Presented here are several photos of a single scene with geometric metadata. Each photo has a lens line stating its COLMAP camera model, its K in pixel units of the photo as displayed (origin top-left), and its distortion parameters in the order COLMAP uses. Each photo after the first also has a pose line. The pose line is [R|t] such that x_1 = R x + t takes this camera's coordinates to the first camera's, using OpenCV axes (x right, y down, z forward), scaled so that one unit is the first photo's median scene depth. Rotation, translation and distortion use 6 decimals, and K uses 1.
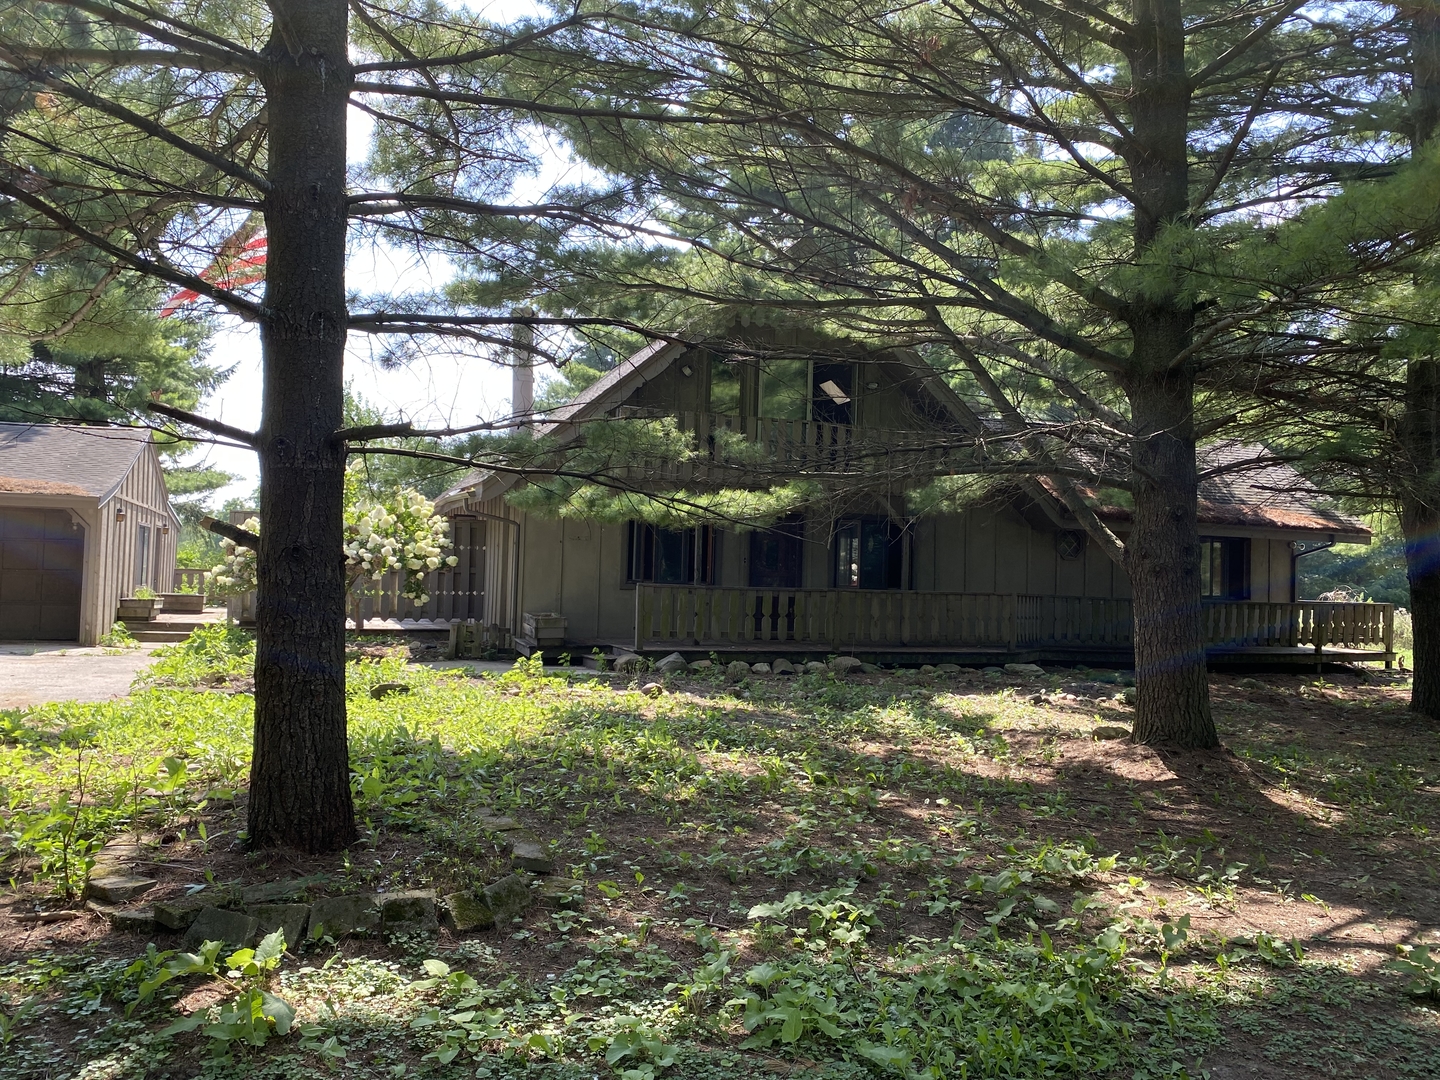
lens RADIAL K [[1115.8, 0, 720.0], [0, 1115.8, 540.0], [0, 0, 1]] dist [0.087577, 0.001404]
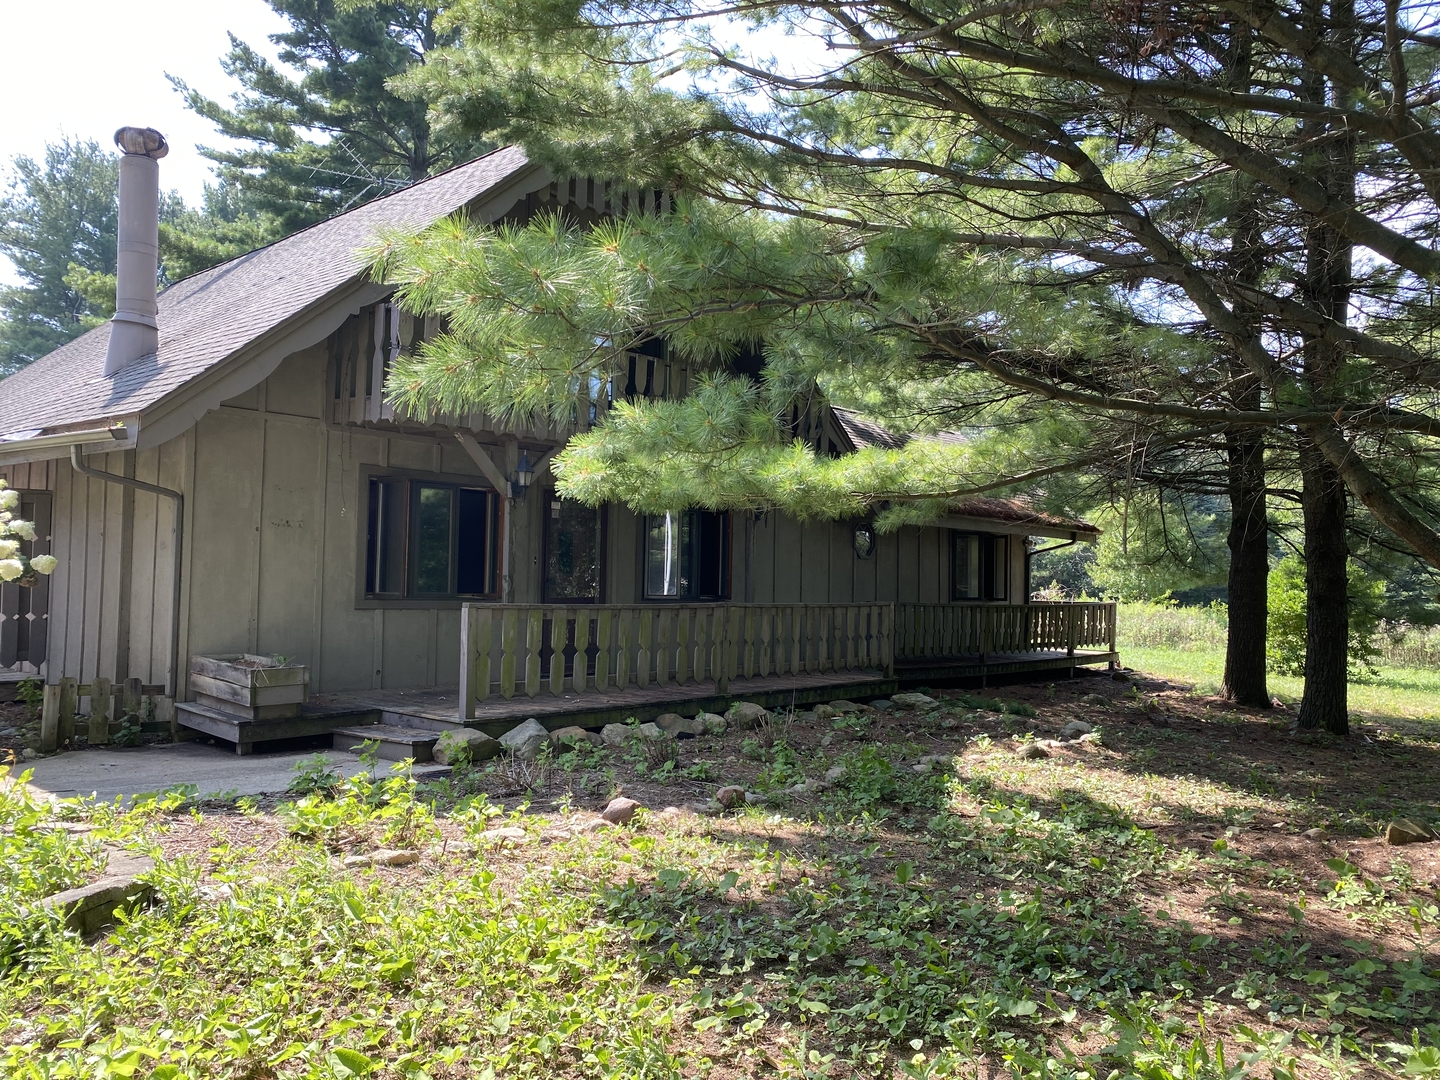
lens RADIAL K [[1112.1, 0, 720.0], [0, 1112.1, 540.0], [0, 0, 1]] dist [0.008255, -0.006767]
pose [[0.884861, 0.008120, 0.465785, -0.194510], [-0.010717, 0.999938, 0.002926, 0.002390], [-0.465732, -0.007581, 0.884893, 0.375743]]
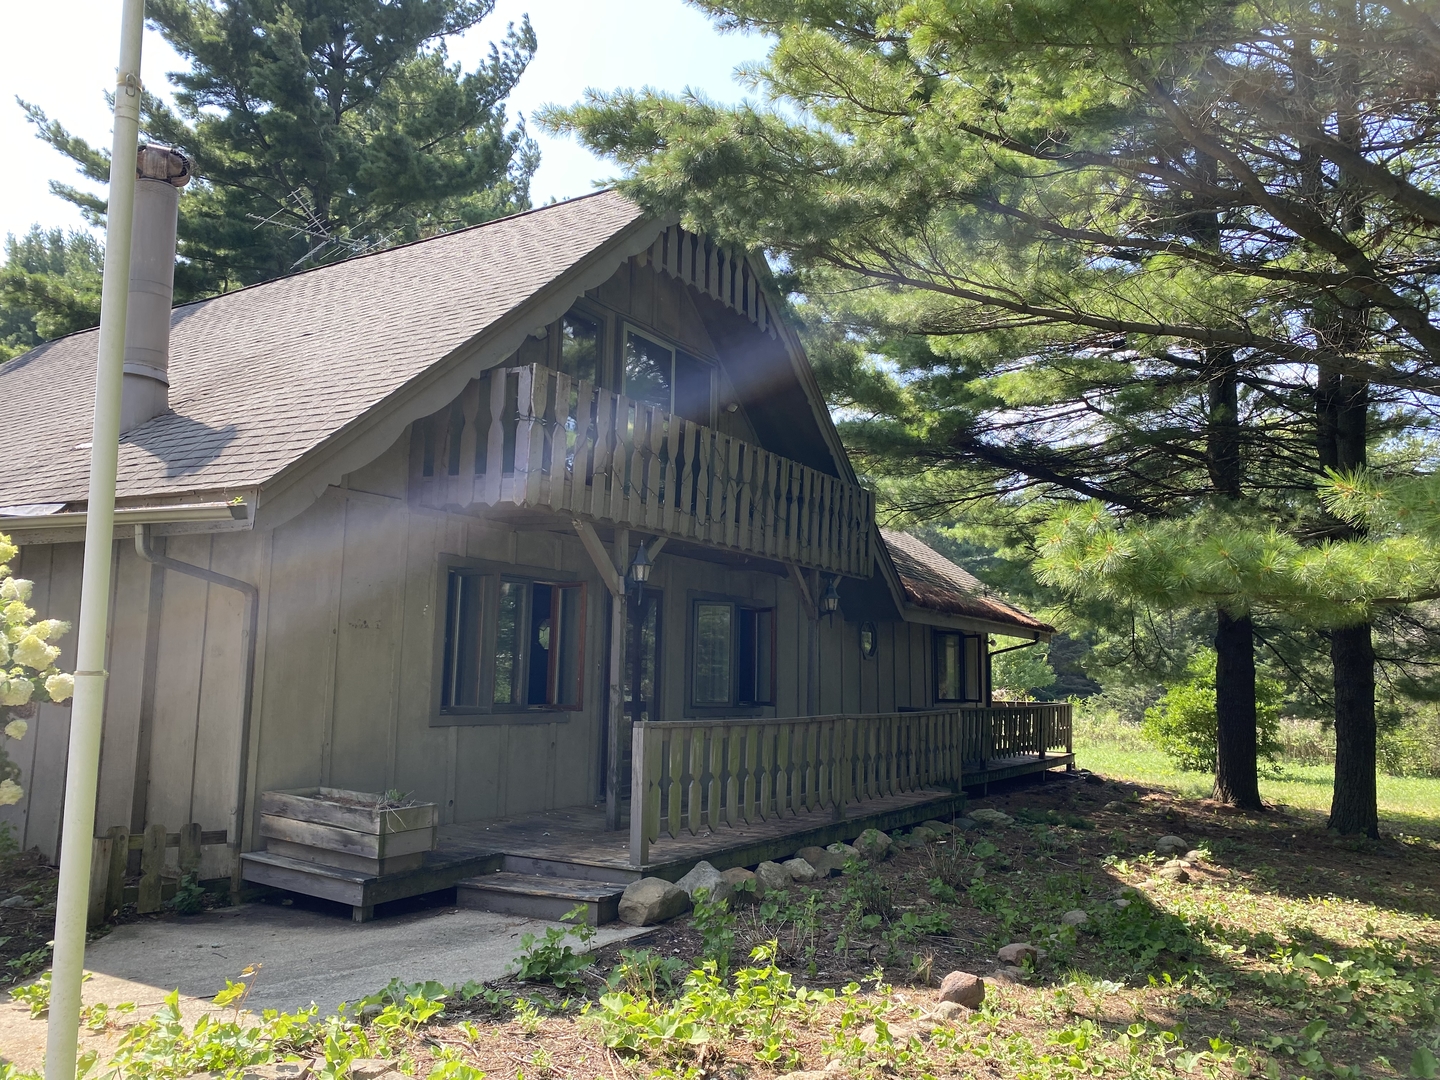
lens RADIAL K [[1104.4, 0, 695.9], [0, 1104.4, 564.0], [0, 0, 1]] dist [0.022476, -0.003104]
pose [[0.795594, 0.049261, 0.603824, -0.297355], [-0.015106, 0.997992, -0.061515, -0.000869], [-0.605642, 0.039820, 0.794740, 0.527476]]
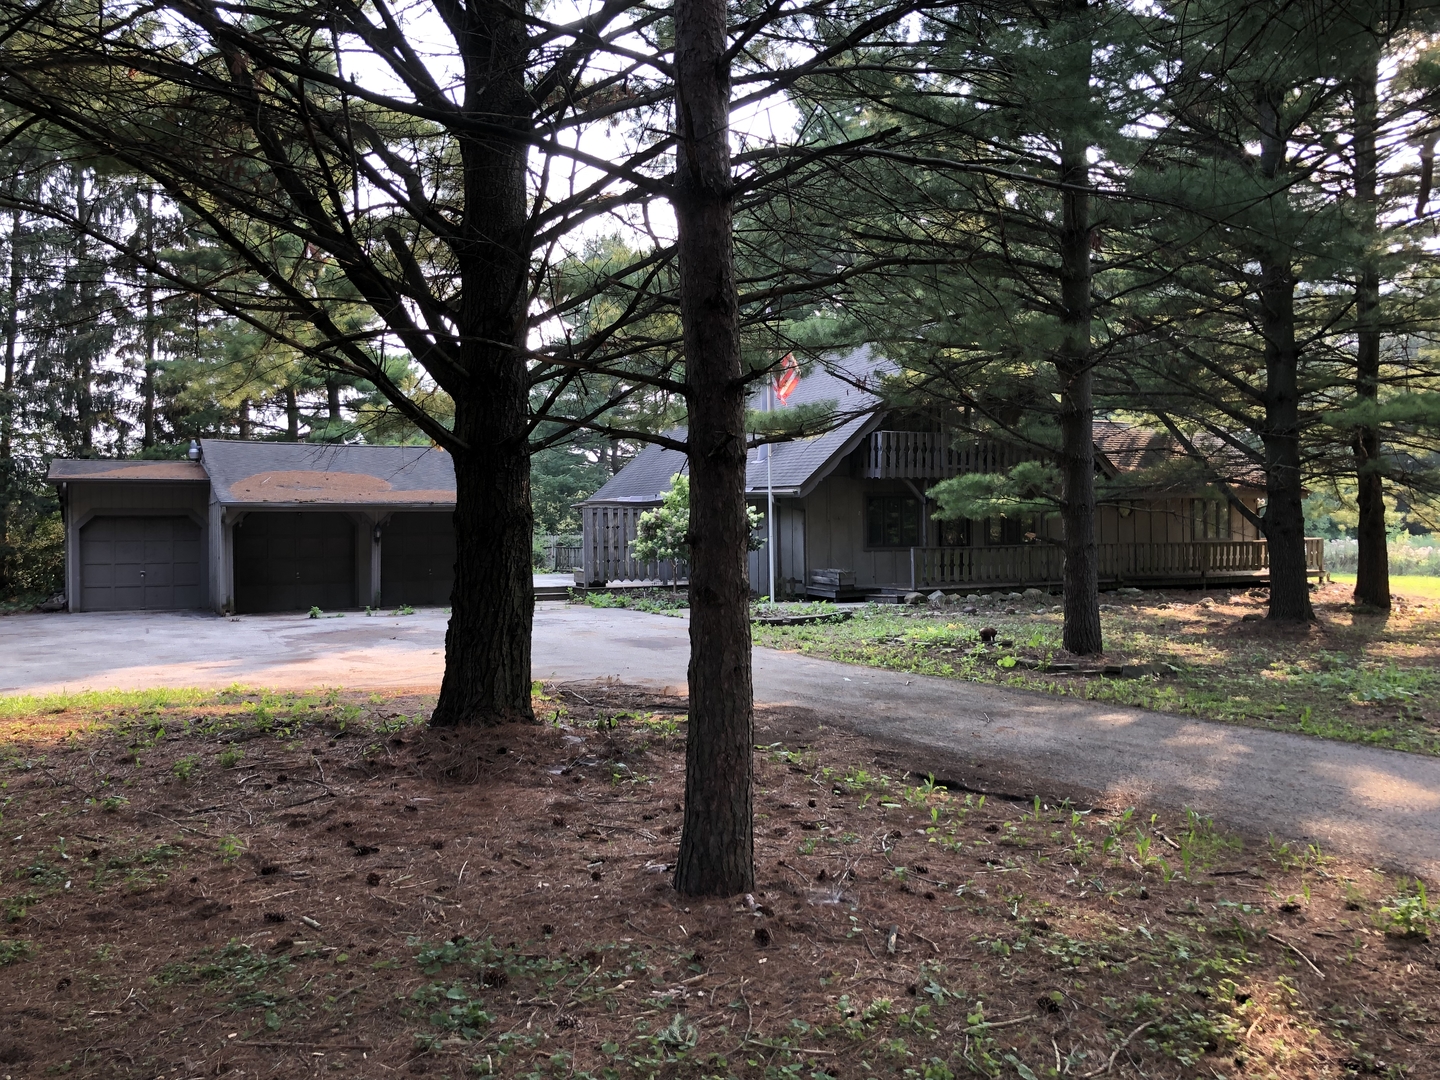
lens RADIAL K [[1179.0, 0, 720.0], [0, 1179.0, 540.0], [0, 0, 1]] dist [0.000505, -0.000387]
pose [[0.990321, -0.036020, 0.134041, -0.487172], [0.029843, 0.998411, 0.047806, -0.050903], [-0.135550, -0.043344, 0.989822, -0.517828]]
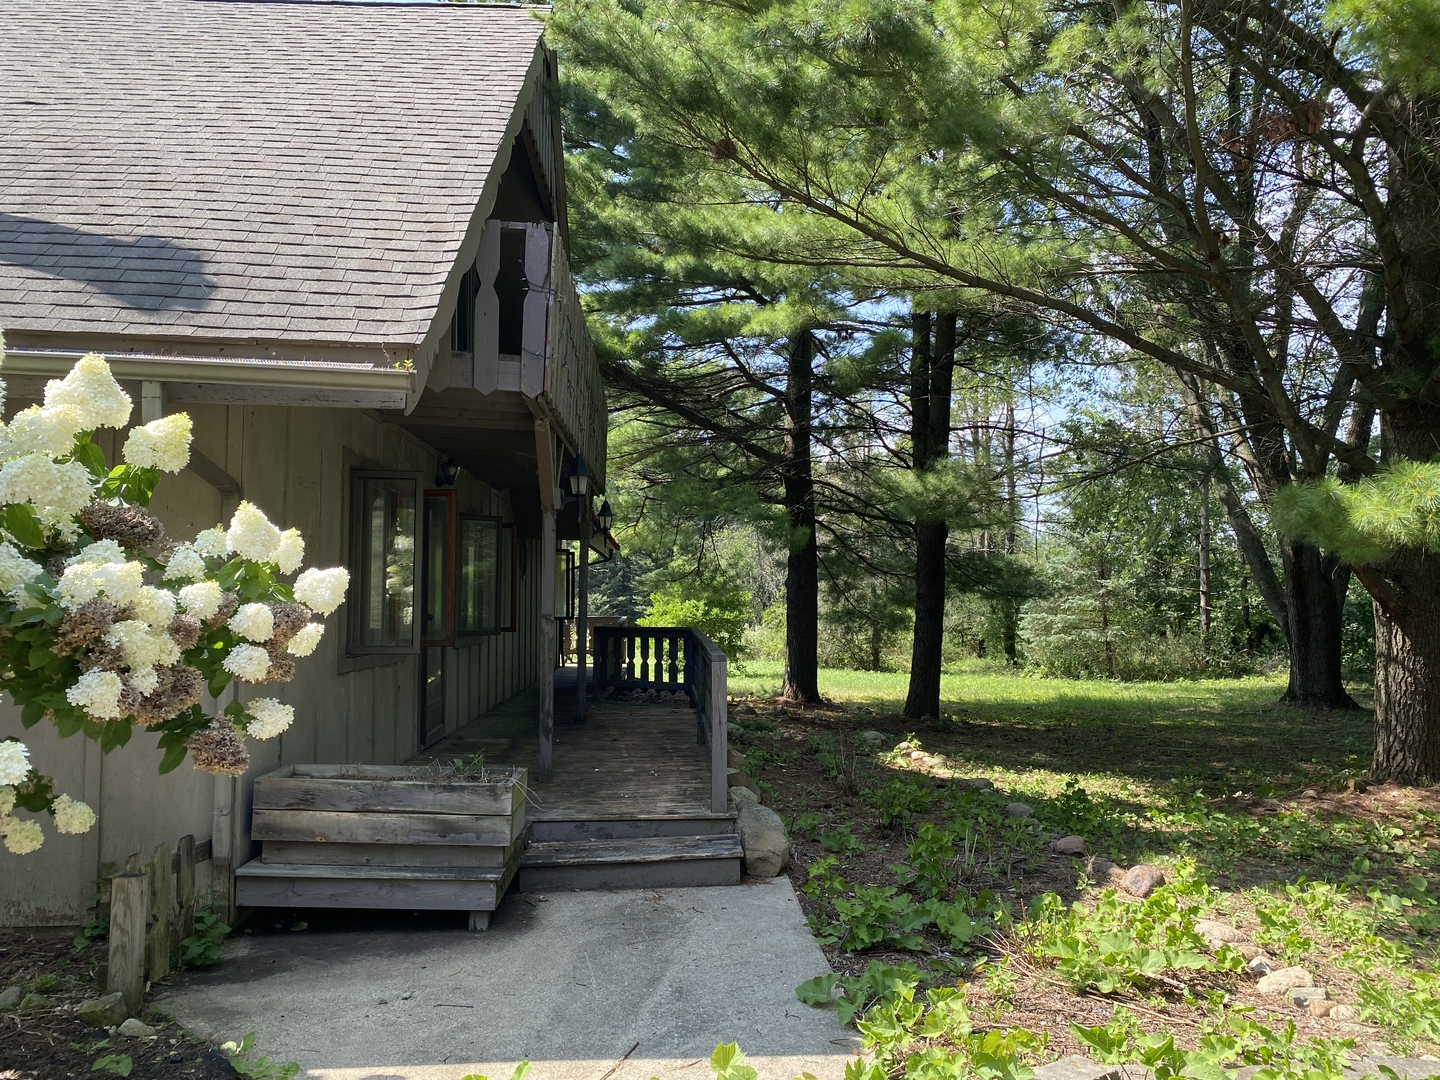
lens RADIAL K [[1112.1, 0, 720.0], [0, 1112.1, 540.0], [0, 0, 1]] dist [0.008255, -0.006767]
pose [[0.284325, 0.023614, 0.958437, -0.419919], [-0.025519, 0.999529, -0.017056, 0.000642], [-0.958388, -0.019609, 0.284794, 0.764416]]
